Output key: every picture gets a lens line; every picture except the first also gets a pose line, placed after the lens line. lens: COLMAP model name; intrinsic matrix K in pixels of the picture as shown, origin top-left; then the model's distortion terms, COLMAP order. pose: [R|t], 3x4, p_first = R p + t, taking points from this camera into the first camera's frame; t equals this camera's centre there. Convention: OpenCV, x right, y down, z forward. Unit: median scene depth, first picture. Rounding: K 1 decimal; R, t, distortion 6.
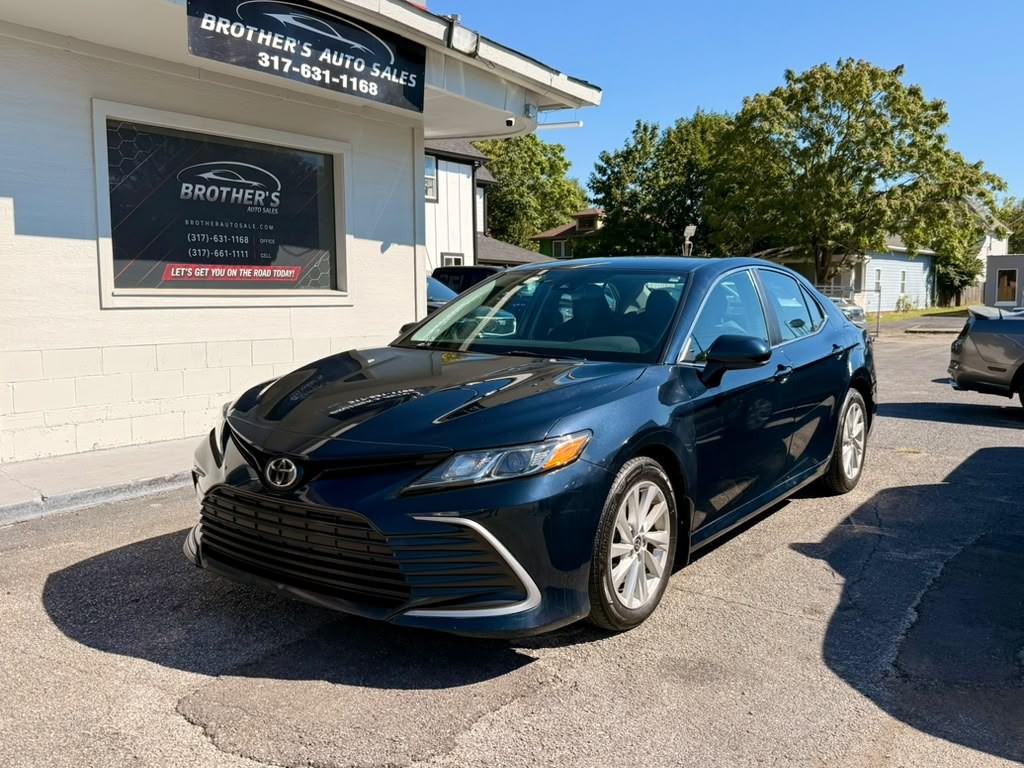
lens RADIAL K [[909.8, 0, 501.2], [0, 909.8, 385.0], [0, 0, 1]] dist [0.156058, -0.366104]
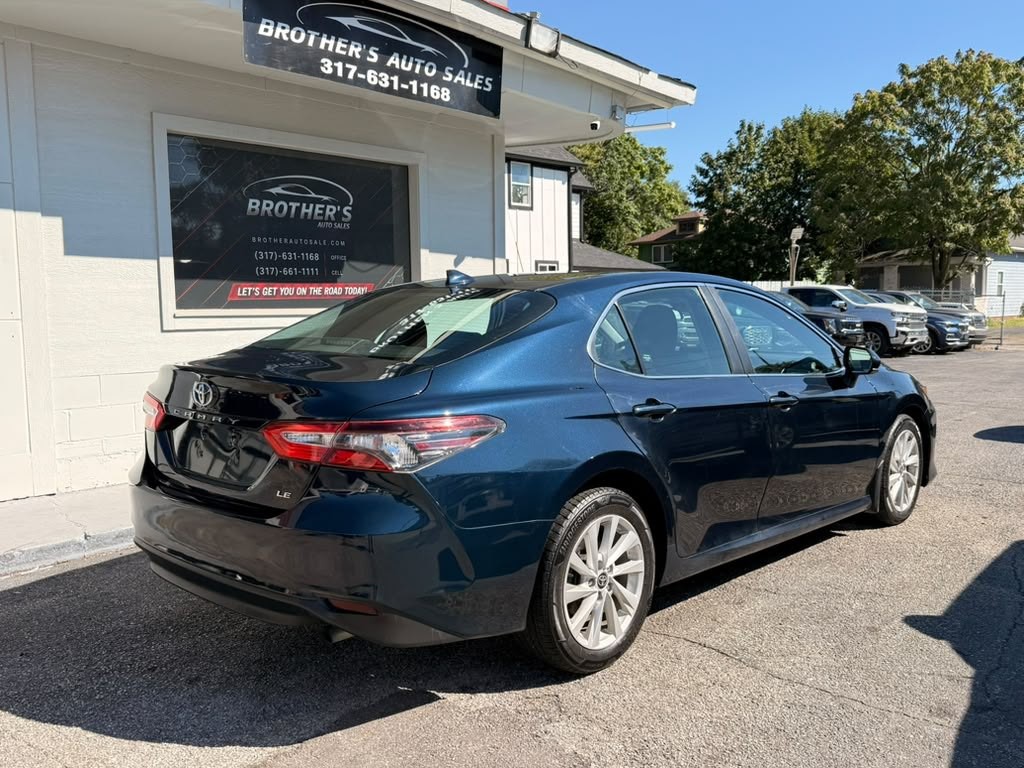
lens RADIAL K [[905.5, 0, 505.1], [0, 905.5, 387.3], [0, 0, 1]] dist [0.147562, -0.310738]
pose [[0.994478, 0.002732, -0.104909, 0.019643], [-0.003018, 0.999992, -0.002562, -0.020241], [0.104901, 0.002864, 0.994479, 0.077244]]
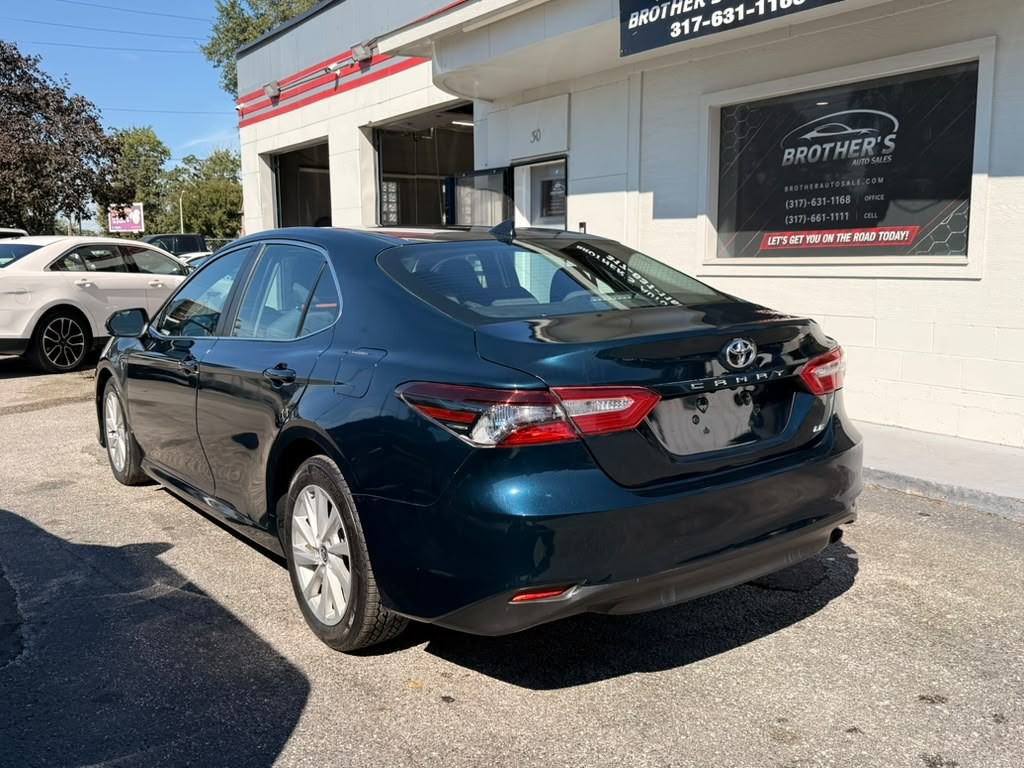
lens RADIAL K [[910.7, 0, 512.3], [0, 910.7, 386.0], [0, 0, 1]] dist [0.143260, -0.321022]
pose [[-0.313535, 0.136924, -0.939653, 0.683208], [-0.084674, 0.981576, 0.171286, -0.111394], [0.945794, 0.133269, -0.296164, 1.016028]]
